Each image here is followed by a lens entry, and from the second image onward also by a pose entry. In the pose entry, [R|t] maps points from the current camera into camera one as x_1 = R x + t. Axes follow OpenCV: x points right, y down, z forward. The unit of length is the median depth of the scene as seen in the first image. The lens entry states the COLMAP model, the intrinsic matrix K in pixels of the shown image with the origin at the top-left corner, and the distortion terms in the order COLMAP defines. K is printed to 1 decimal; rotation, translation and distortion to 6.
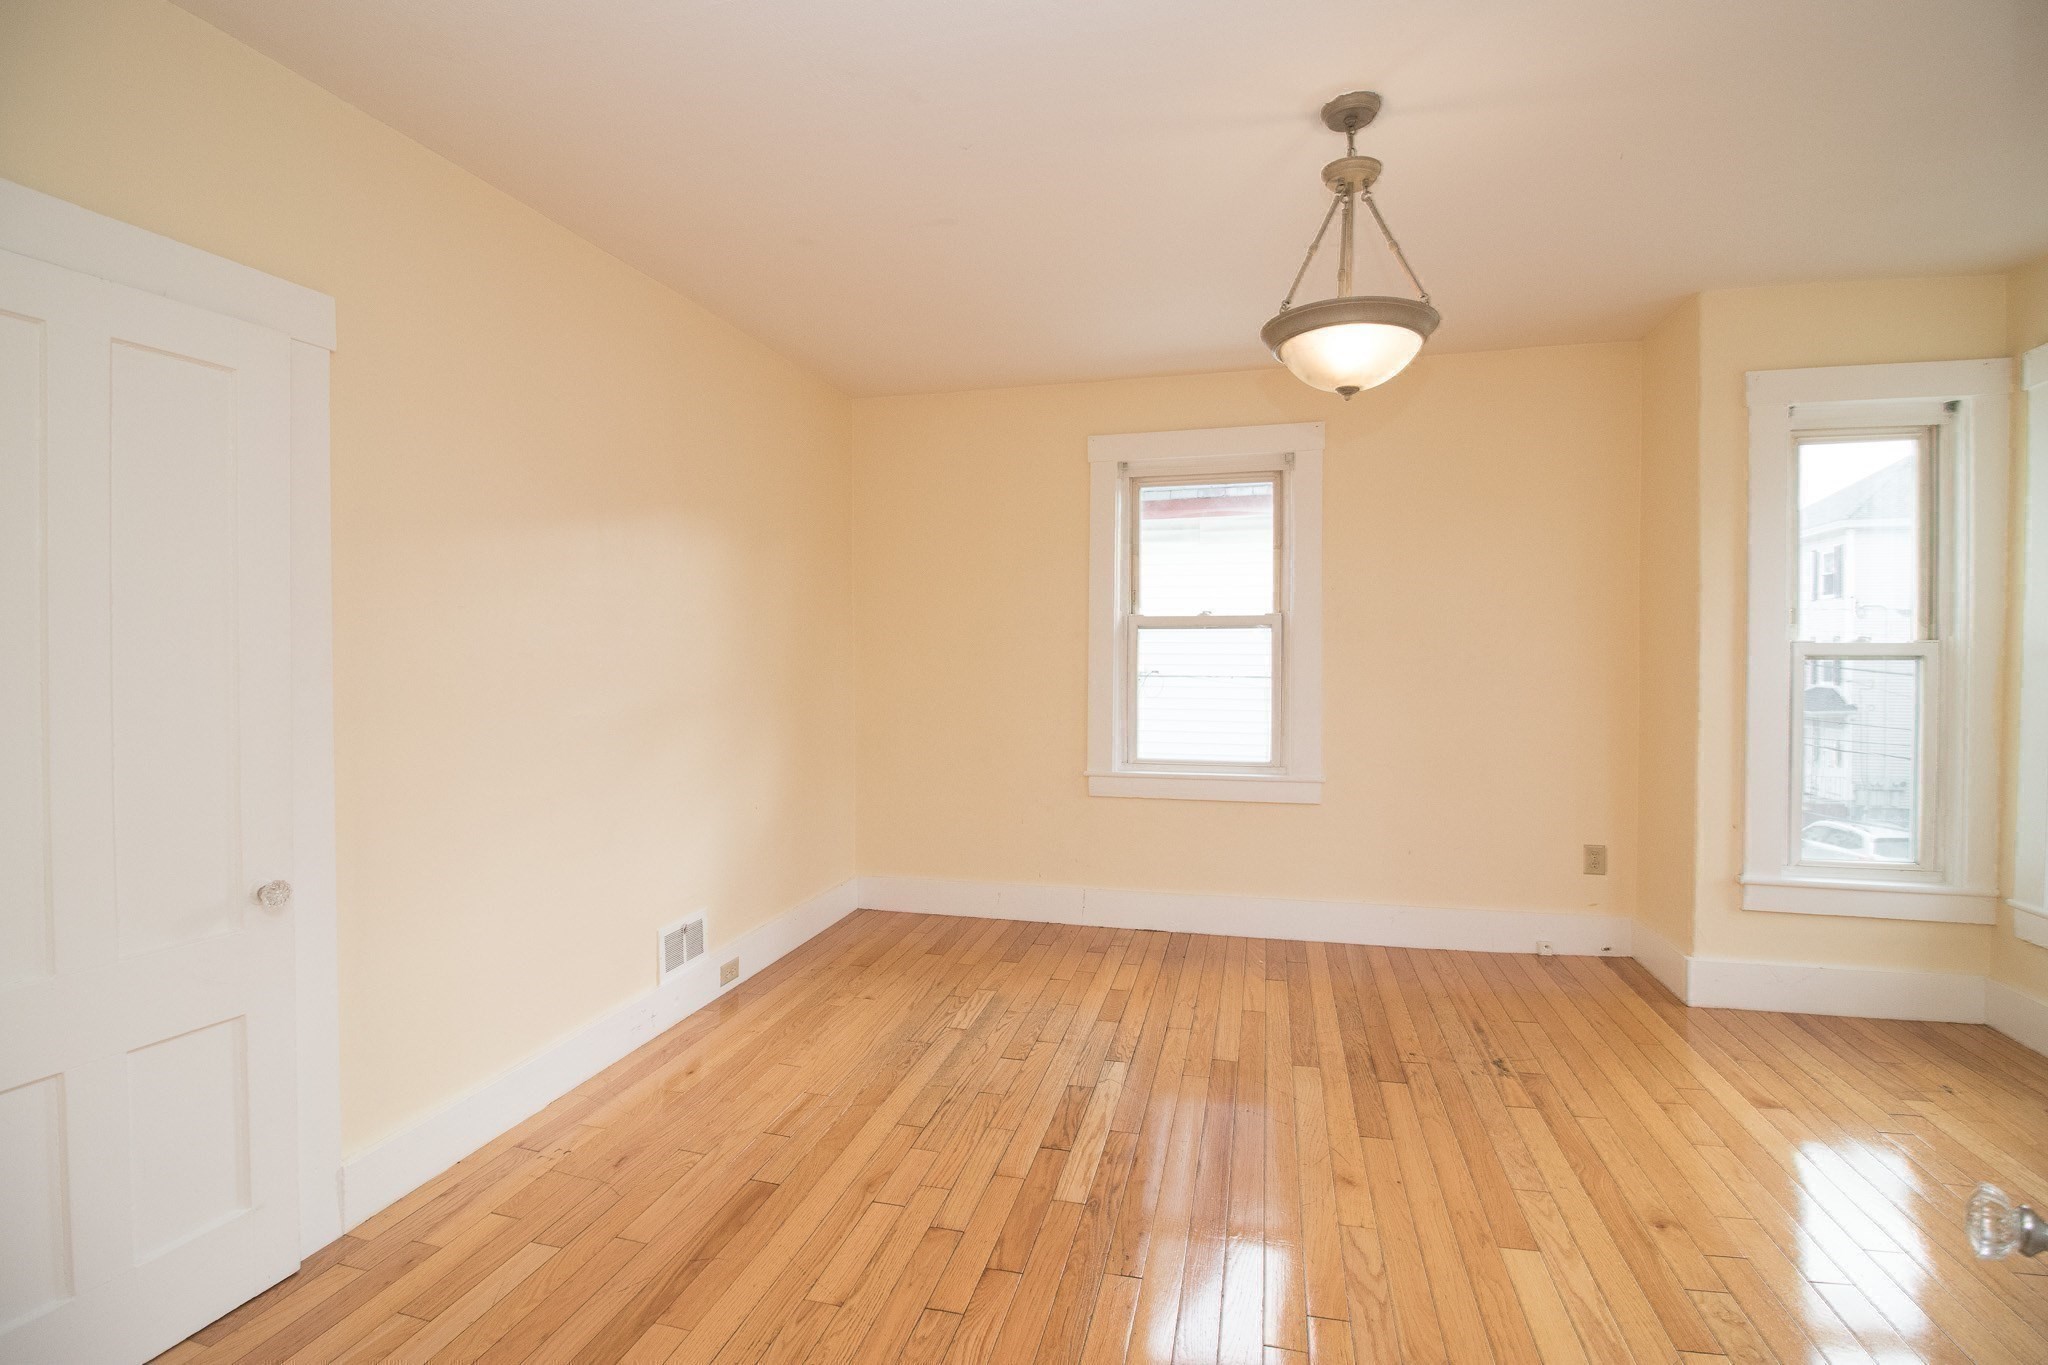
lens RADIAL K [[953.8, 0, 1027.1], [0, 953.8, 669.9], [0, 0, 1]] dist [-0.005580, -0.001164]
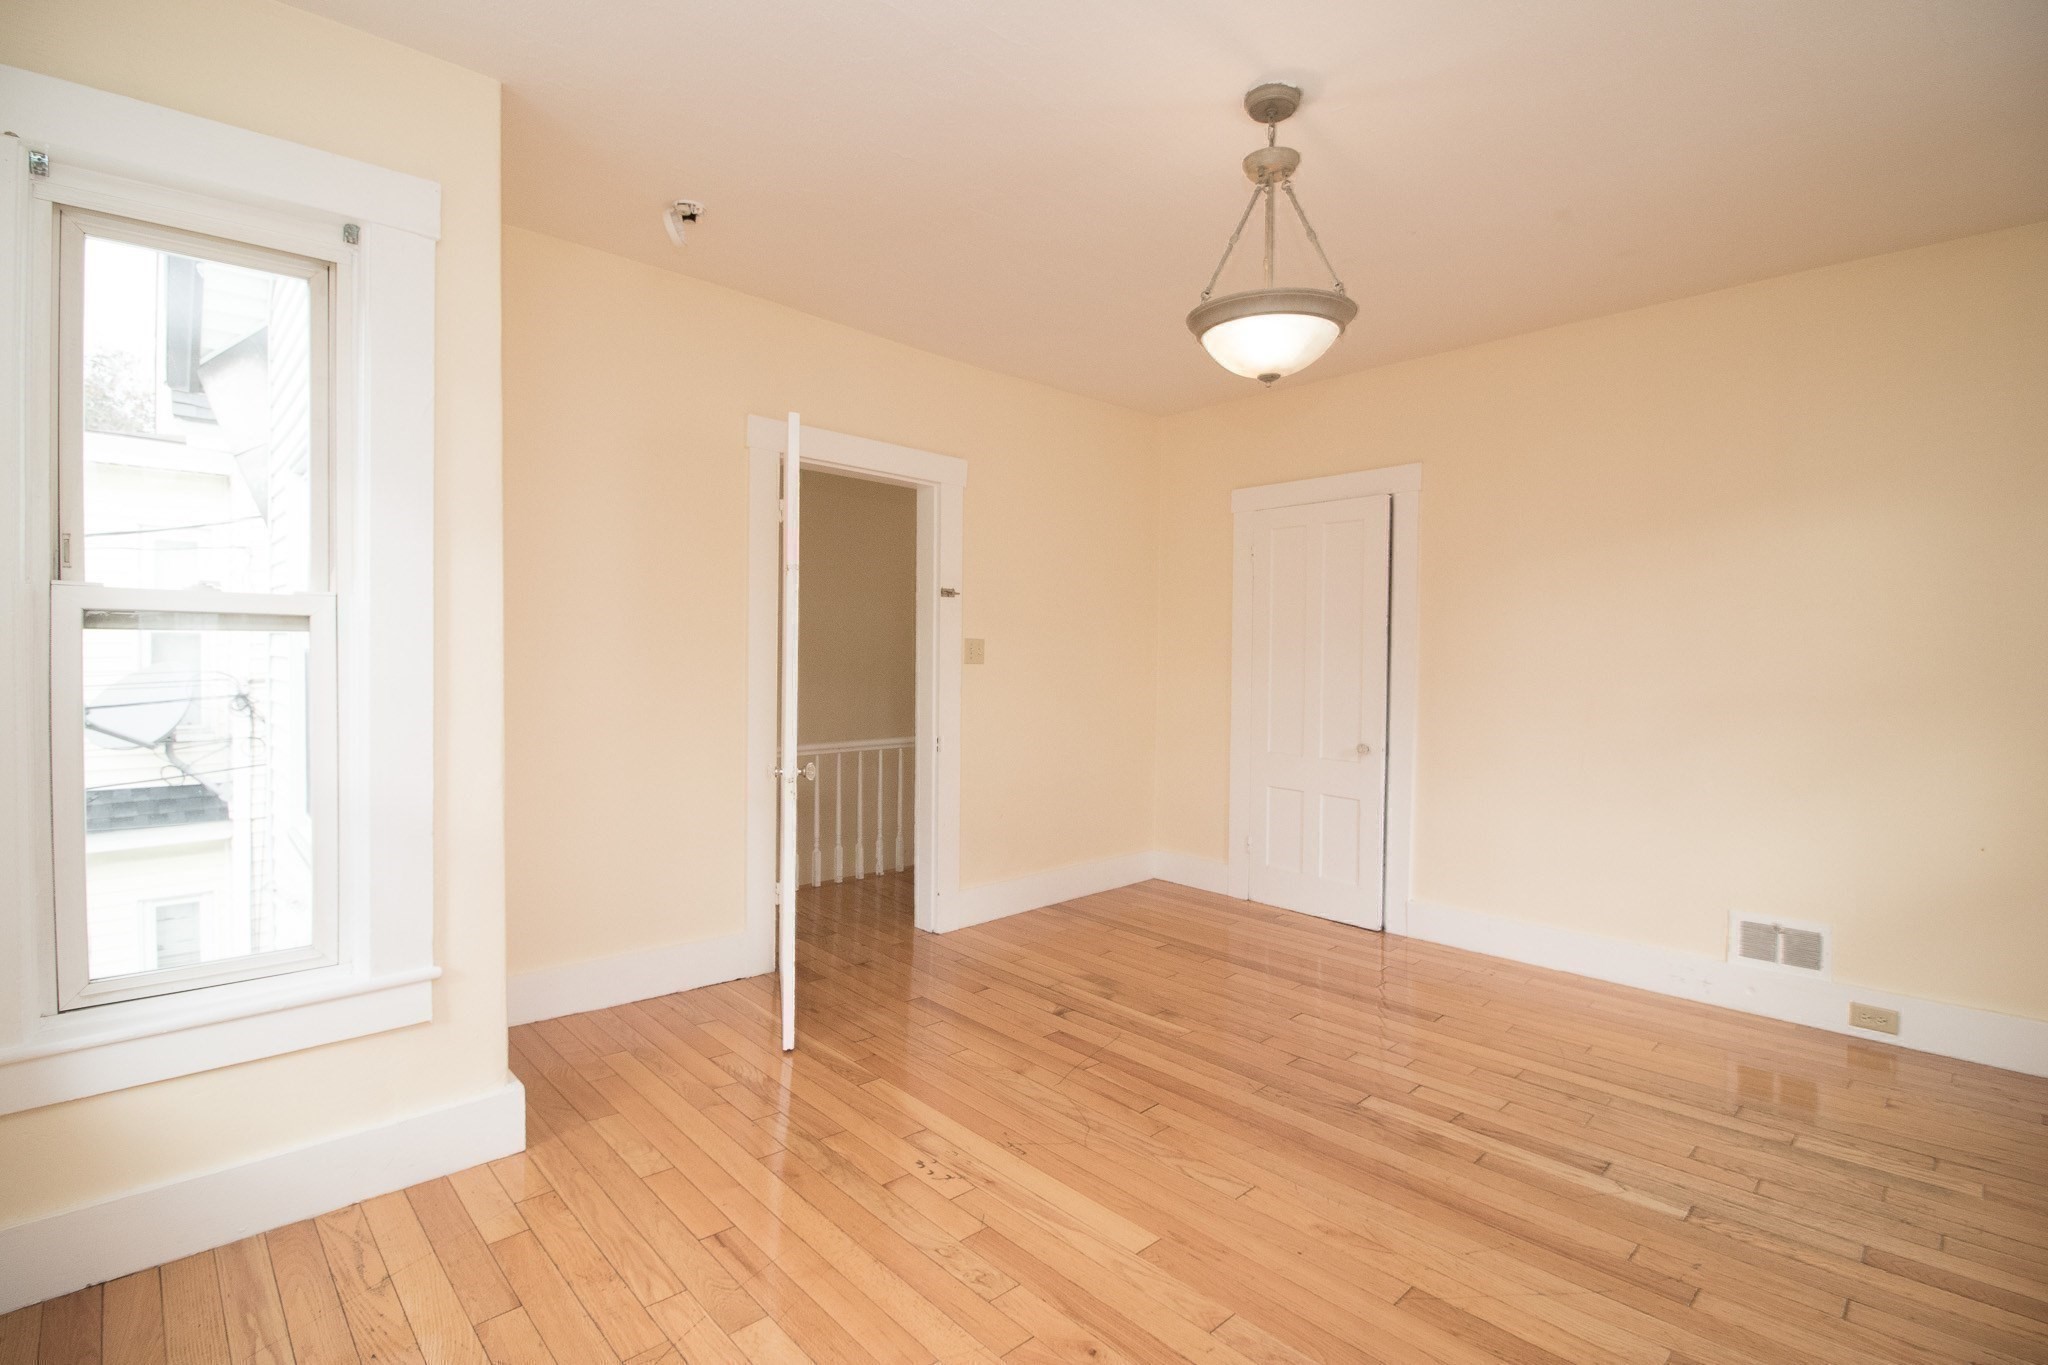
lens RADIAL K [[947.4, 0, 1023.1], [0, 947.4, 675.7], [0, 0, 1]] dist [-0.001727, -0.000355]
pose [[-0.554881, 0.011052, -0.831856, 1.009058], [-0.020963, 0.999408, 0.027262, 0.003641], [0.831665, 0.032565, -0.554322, 1.026869]]
